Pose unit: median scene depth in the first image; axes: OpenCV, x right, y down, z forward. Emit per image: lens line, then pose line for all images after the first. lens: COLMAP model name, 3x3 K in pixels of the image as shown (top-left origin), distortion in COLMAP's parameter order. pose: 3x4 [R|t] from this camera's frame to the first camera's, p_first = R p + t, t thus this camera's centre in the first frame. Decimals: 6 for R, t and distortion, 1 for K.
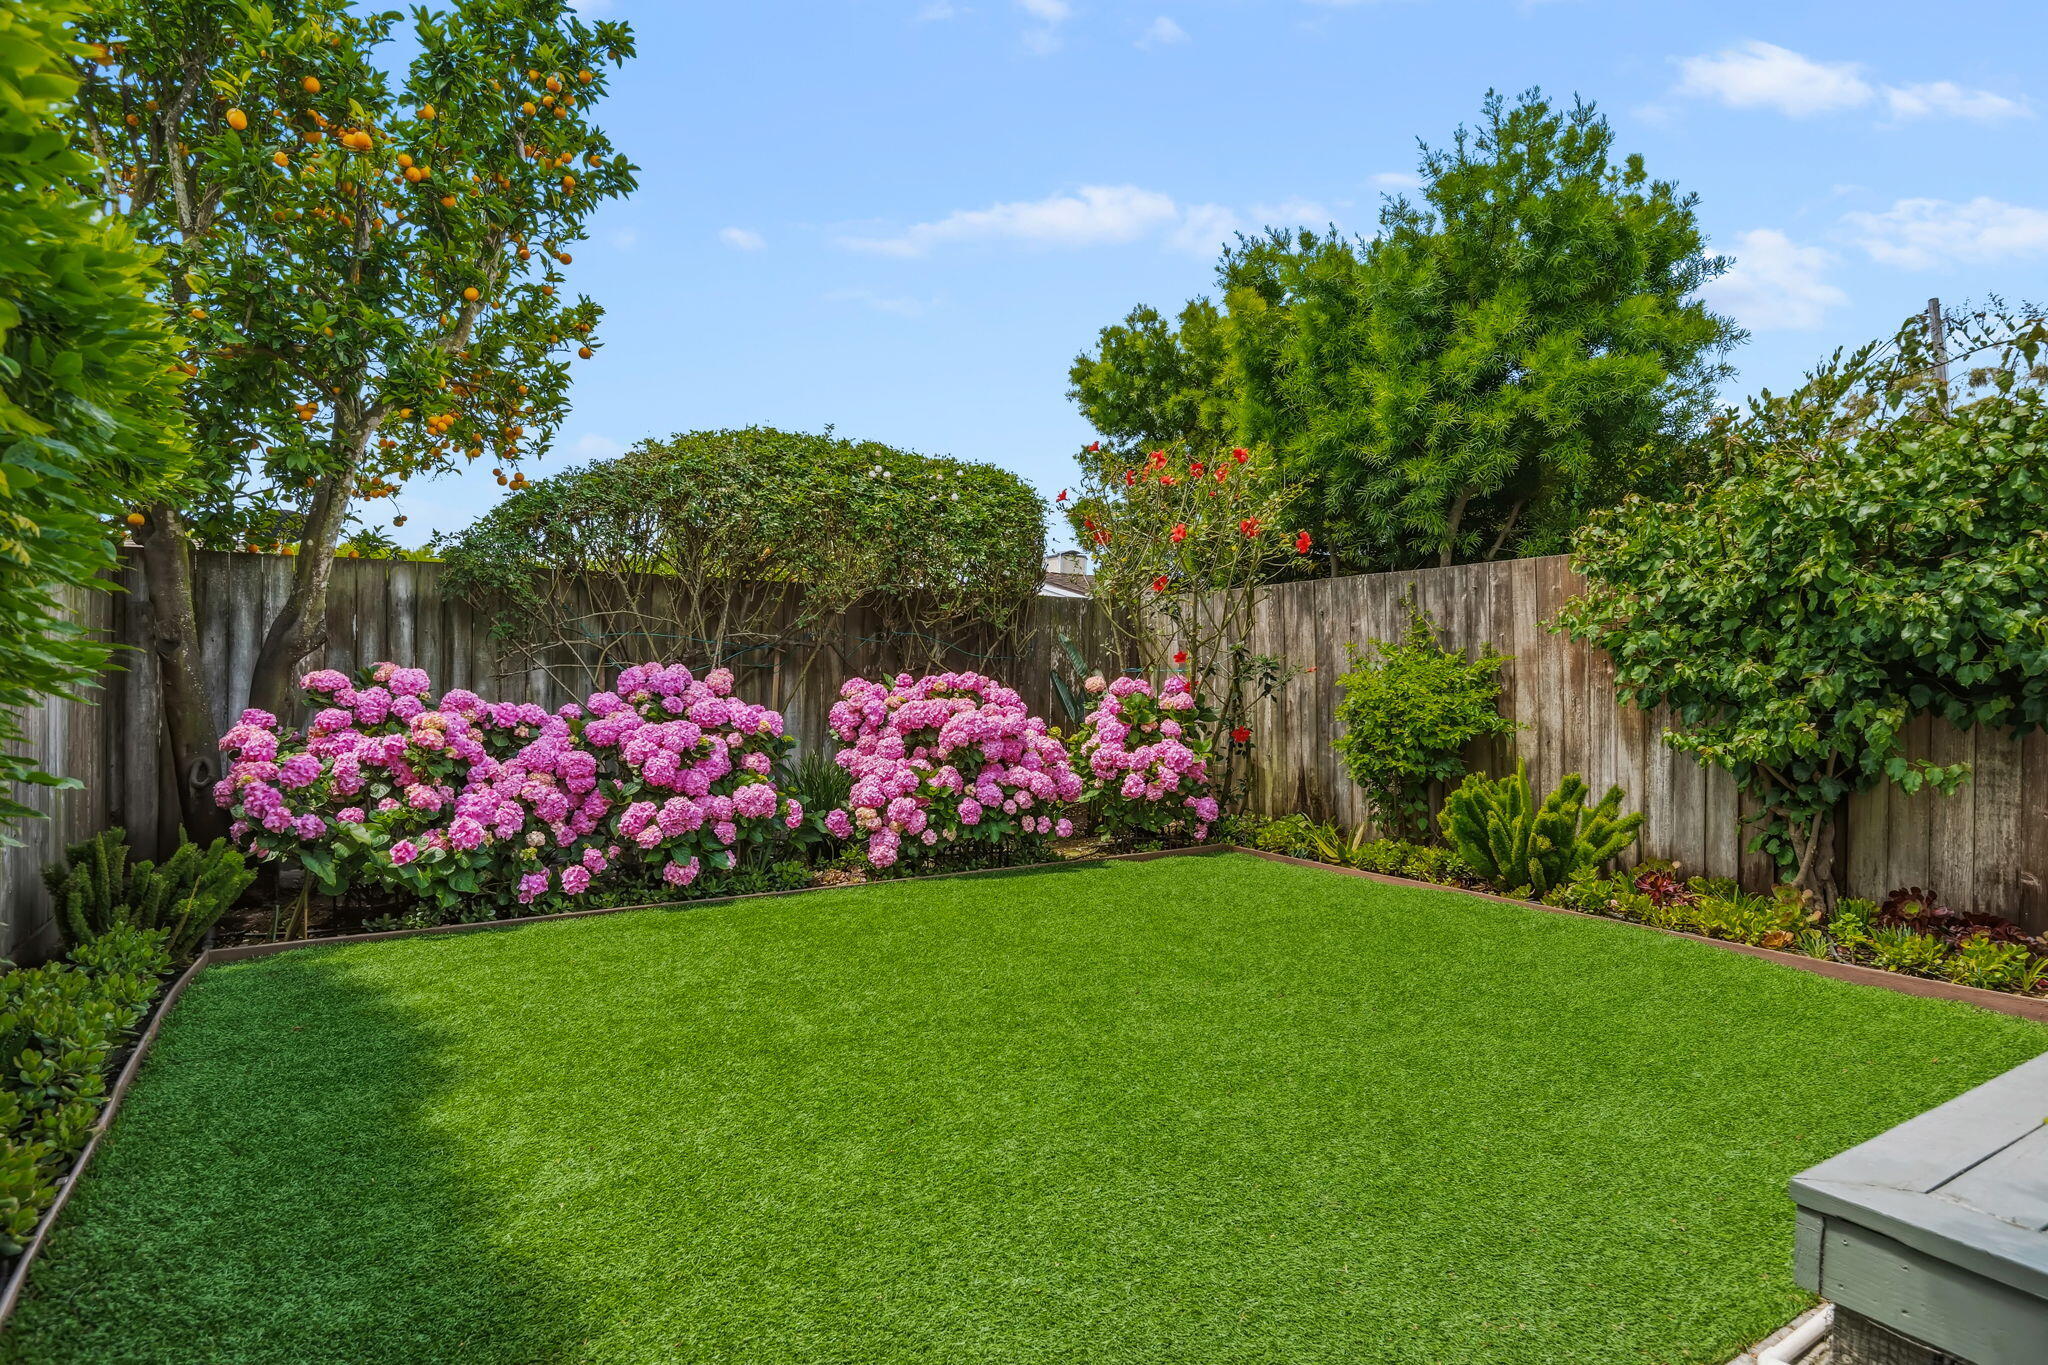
lens RADIAL K [[1098.0, 0, 1035.0], [0, 1098.0, 678.6], [0, 0, 1]] dist [0.005270, 0.000535]
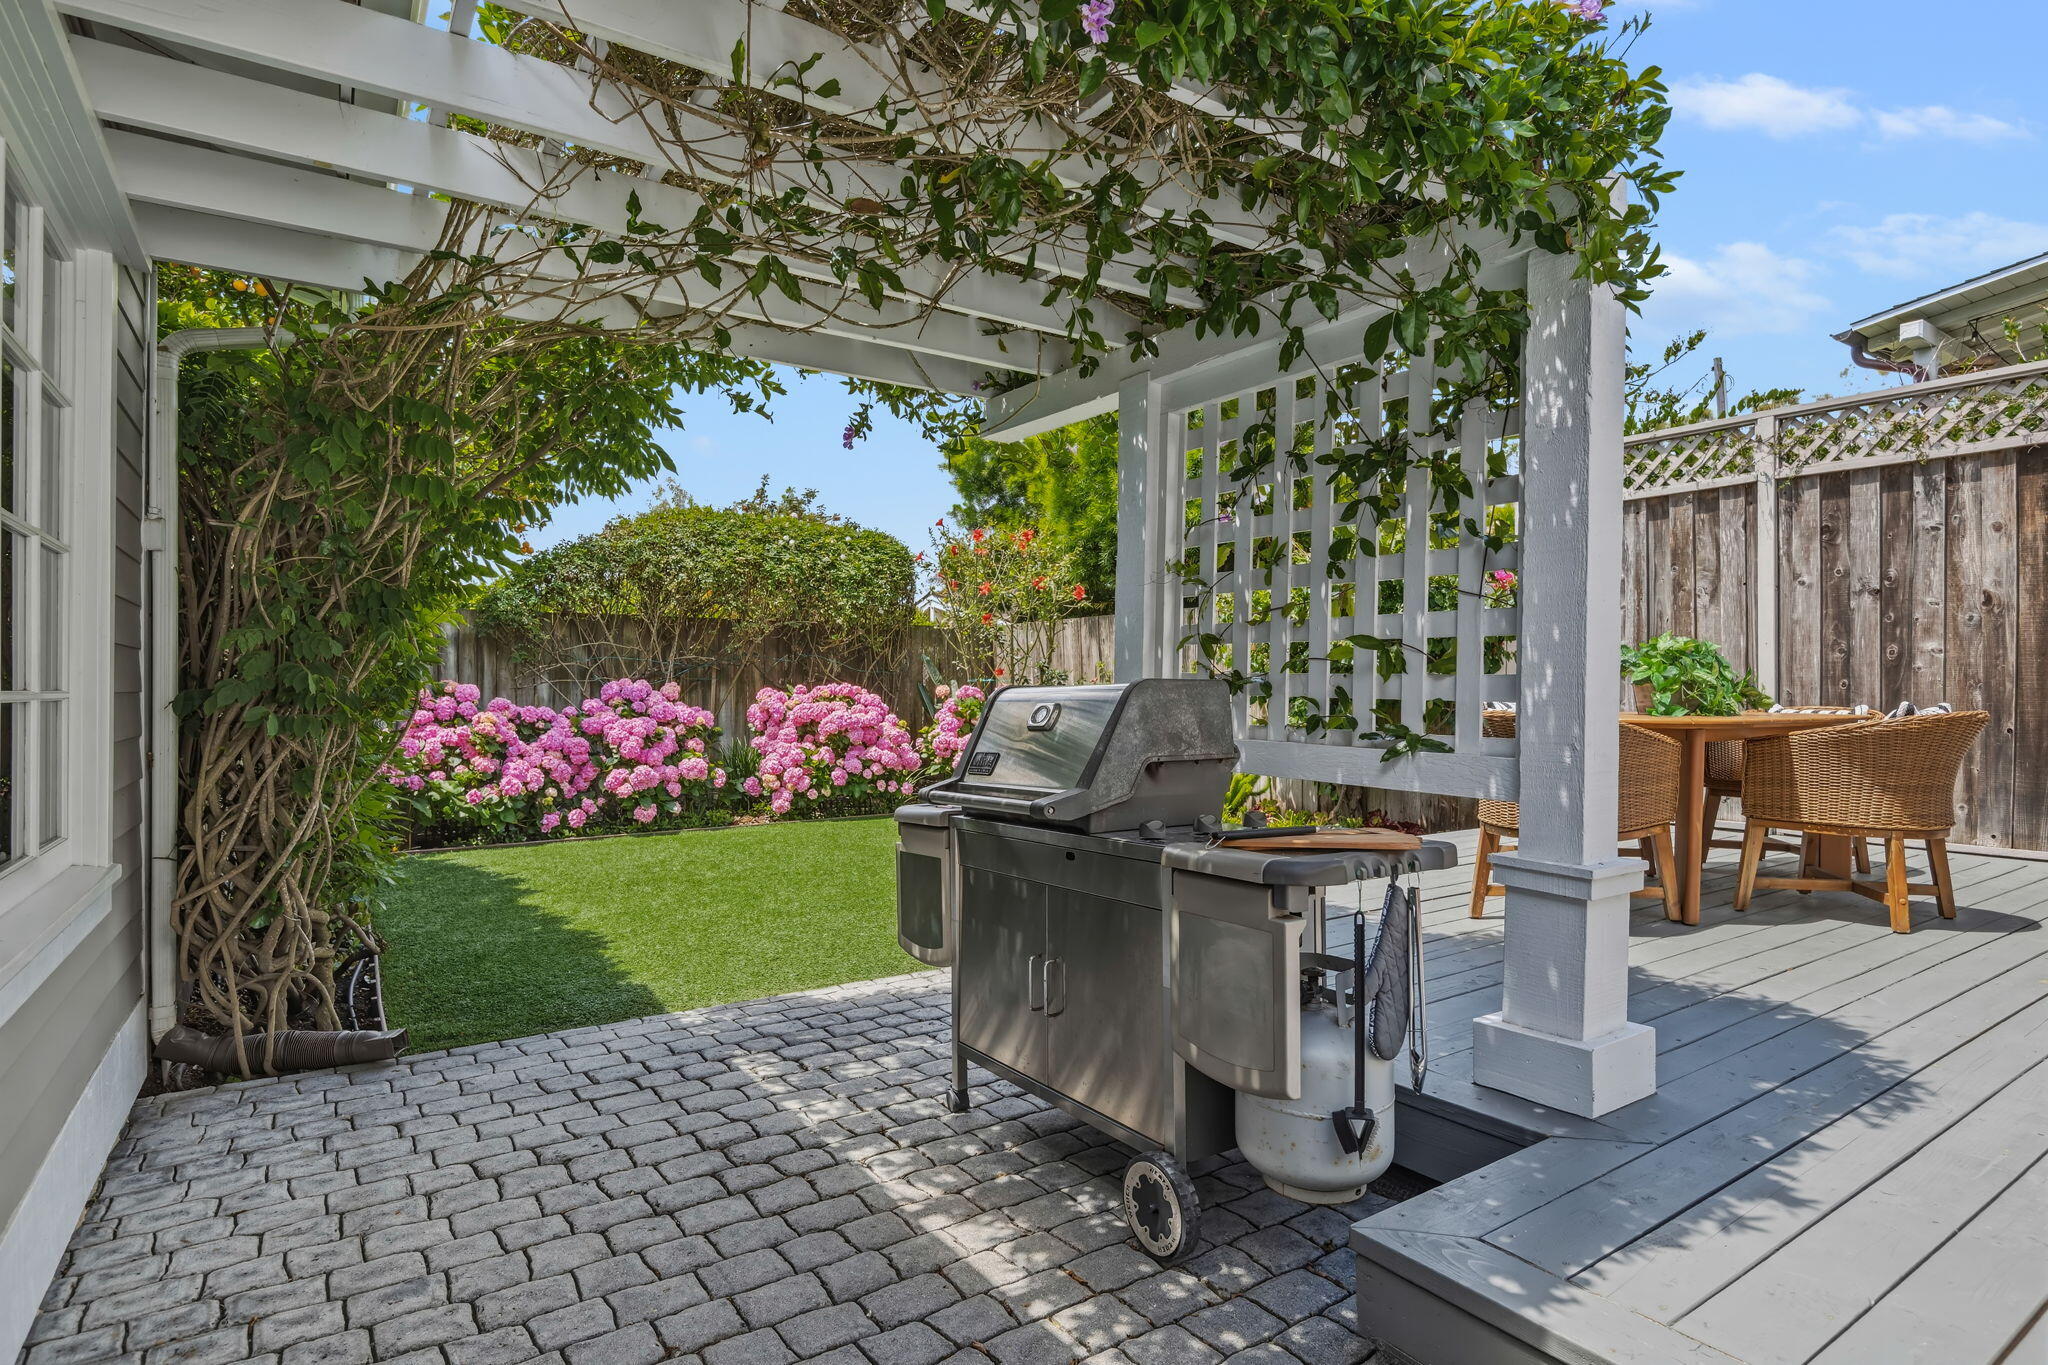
lens RADIAL K [[1098.0, 0, 1052.1], [0, 1098.0, 693.5], [0, 0, 1]] dist [0.005270, 0.000535]
pose [[0.999145, -0.005278, 0.041007, 0.168090], [0.004767, 0.999910, 0.012559, -0.010610], [-0.041069, -0.012353, 0.999080, -0.507528]]
